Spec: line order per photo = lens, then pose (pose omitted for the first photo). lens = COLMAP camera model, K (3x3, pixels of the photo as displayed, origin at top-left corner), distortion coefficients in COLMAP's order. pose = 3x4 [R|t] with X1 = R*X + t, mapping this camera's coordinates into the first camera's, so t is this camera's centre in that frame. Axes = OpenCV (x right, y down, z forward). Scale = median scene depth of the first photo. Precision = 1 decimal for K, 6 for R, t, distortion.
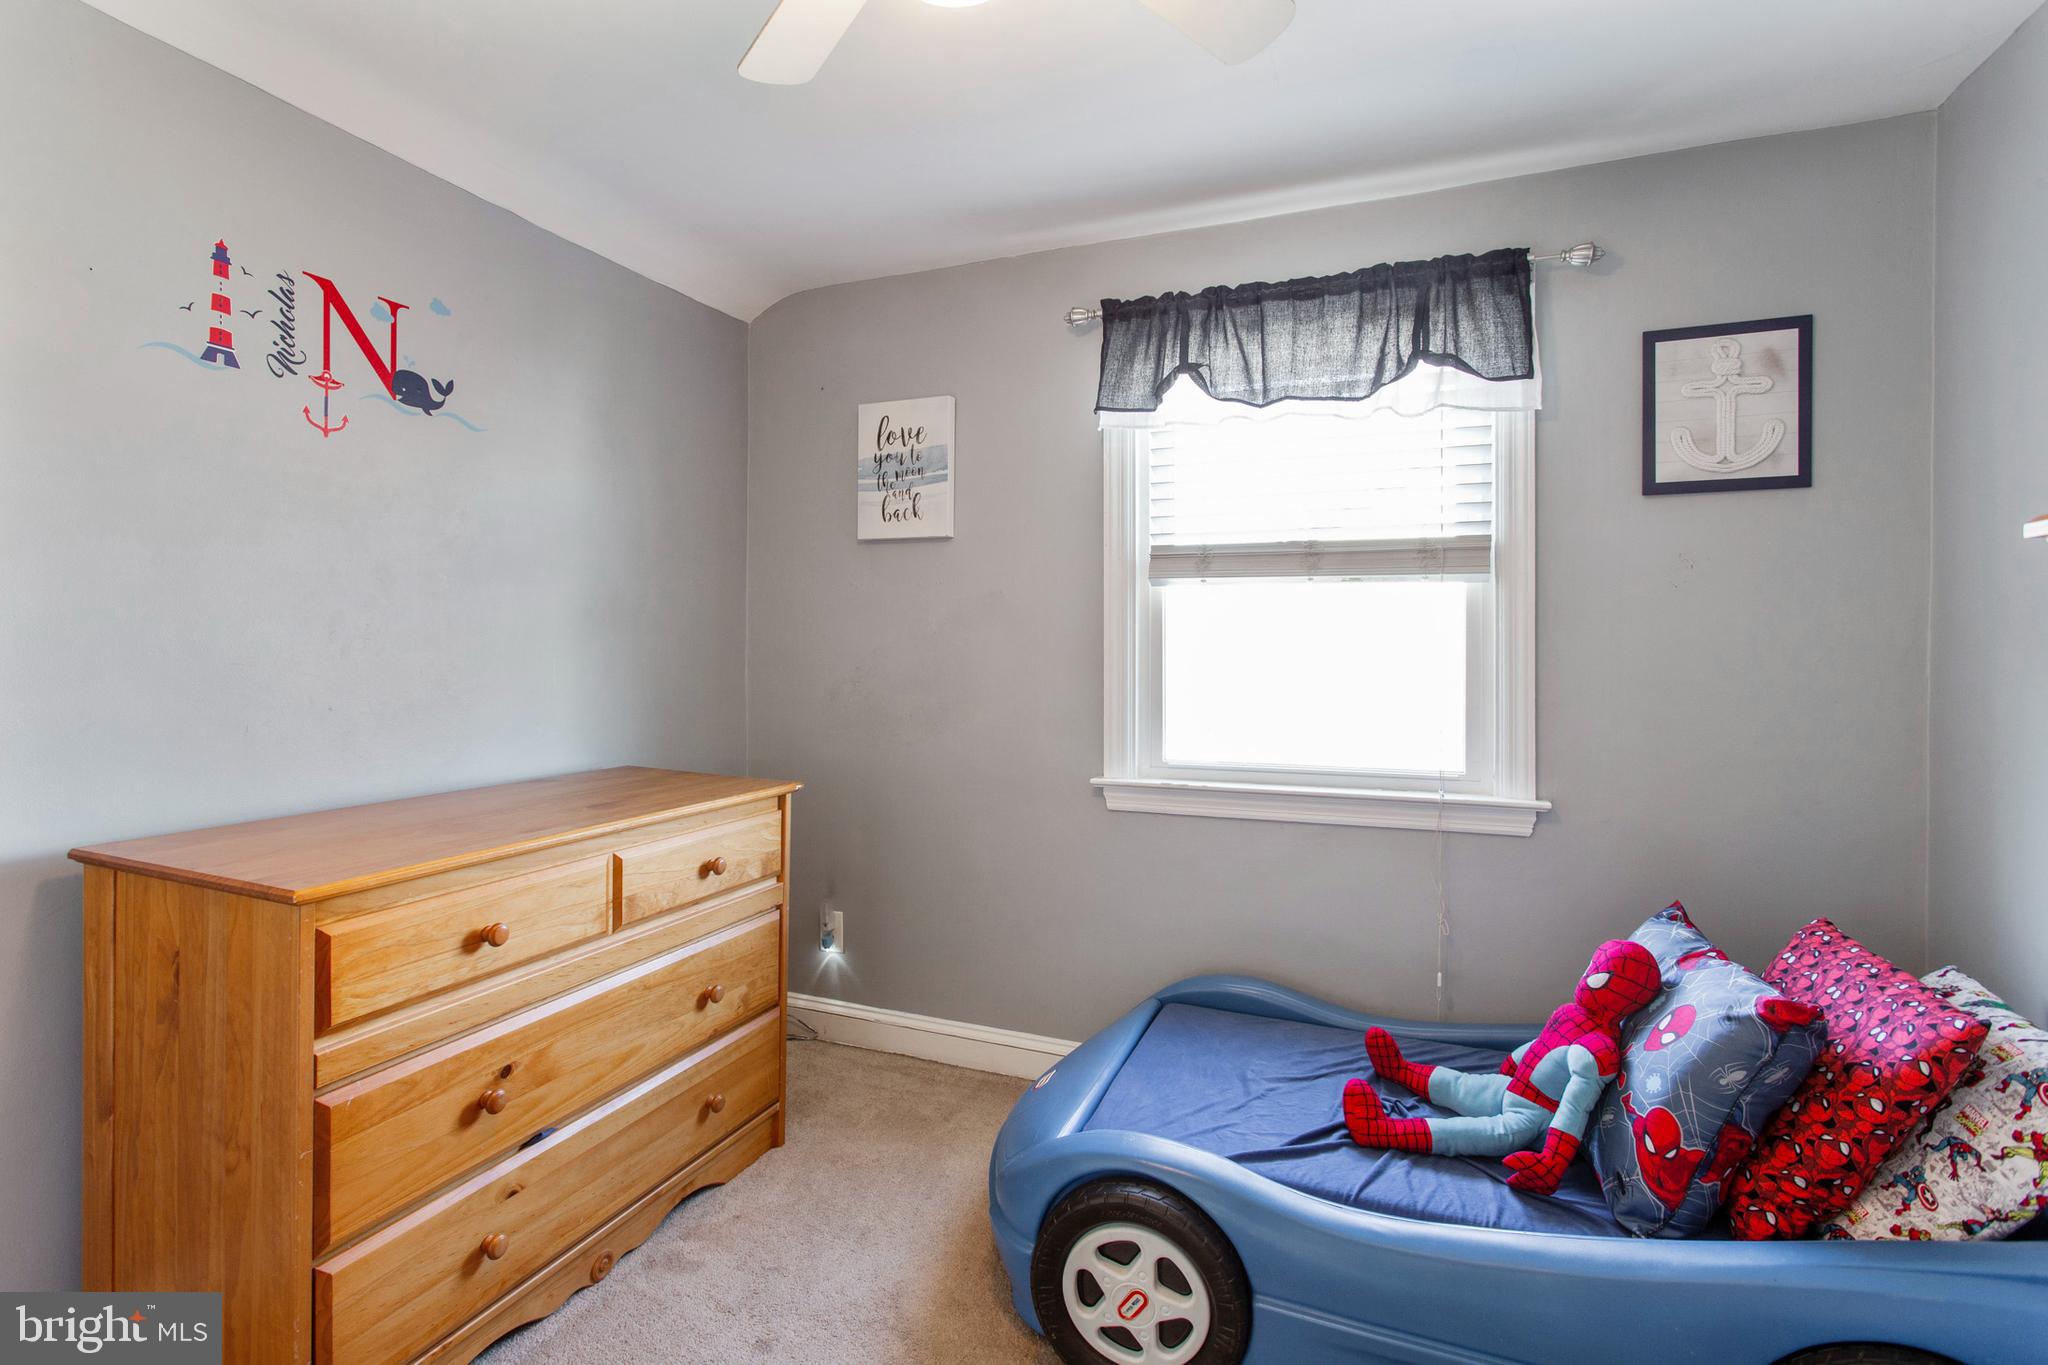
lens RADIAL K [[997.9, 0, 997.5], [0, 997.9, 639.3], [0, 0, 1]] dist [-0.001933, 0.000685]
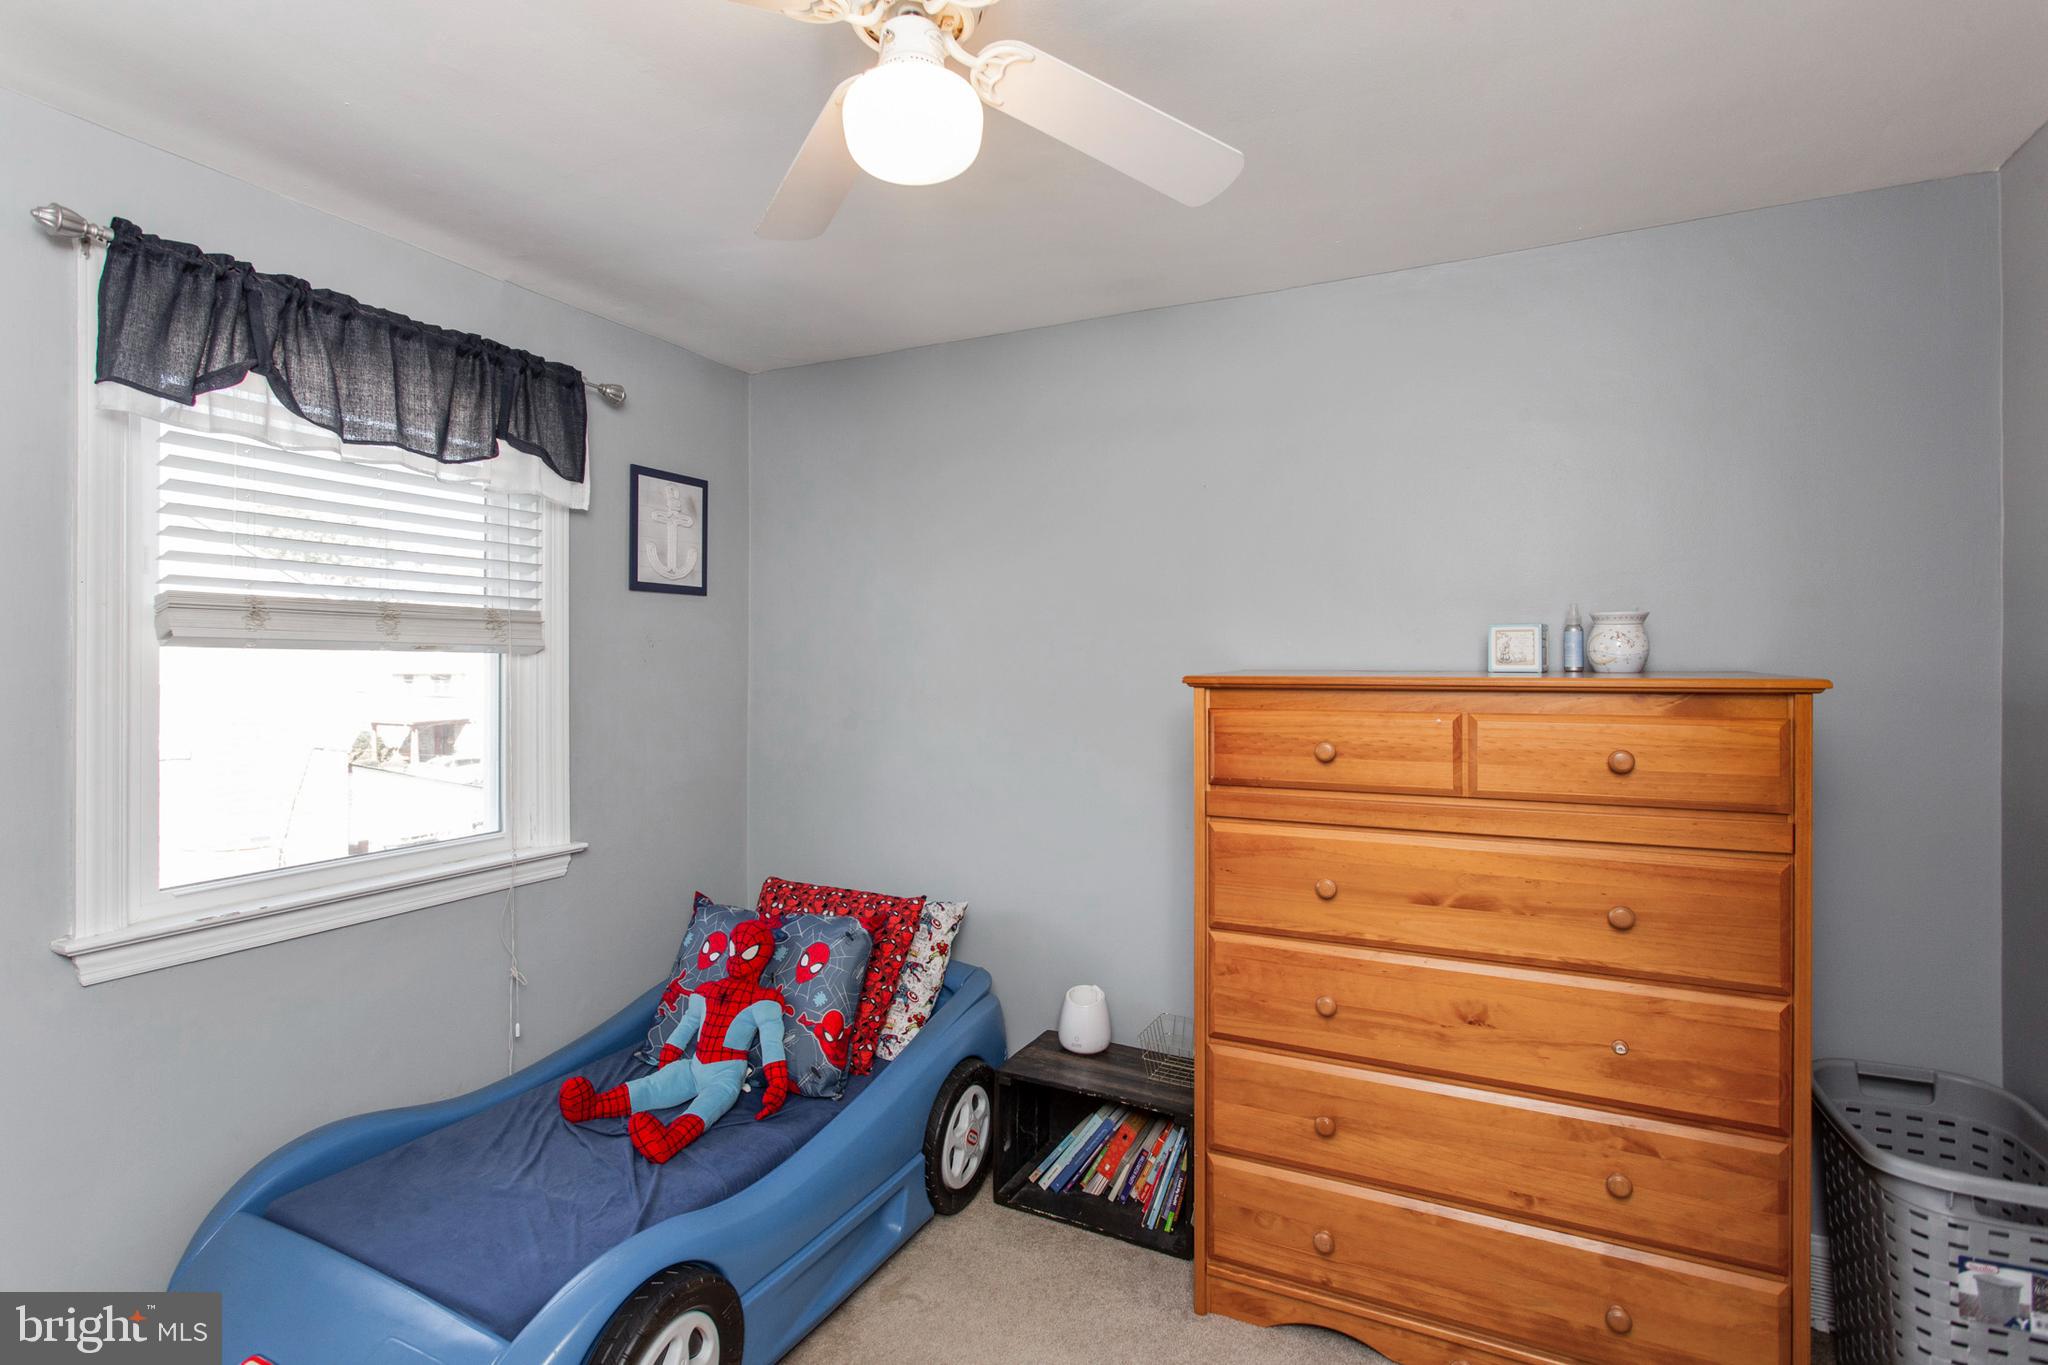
lens RADIAL K [[982.9, 0, 1003.2], [0, 982.9, 652.0], [0, 0, 1]] dist [0.002893, 0.001211]
pose [[0.080843, 0.009950, 0.996677, -0.571609], [-0.001193, 0.999950, -0.009886, -0.051159], [-0.996726, -0.000390, 0.080851, 0.408200]]
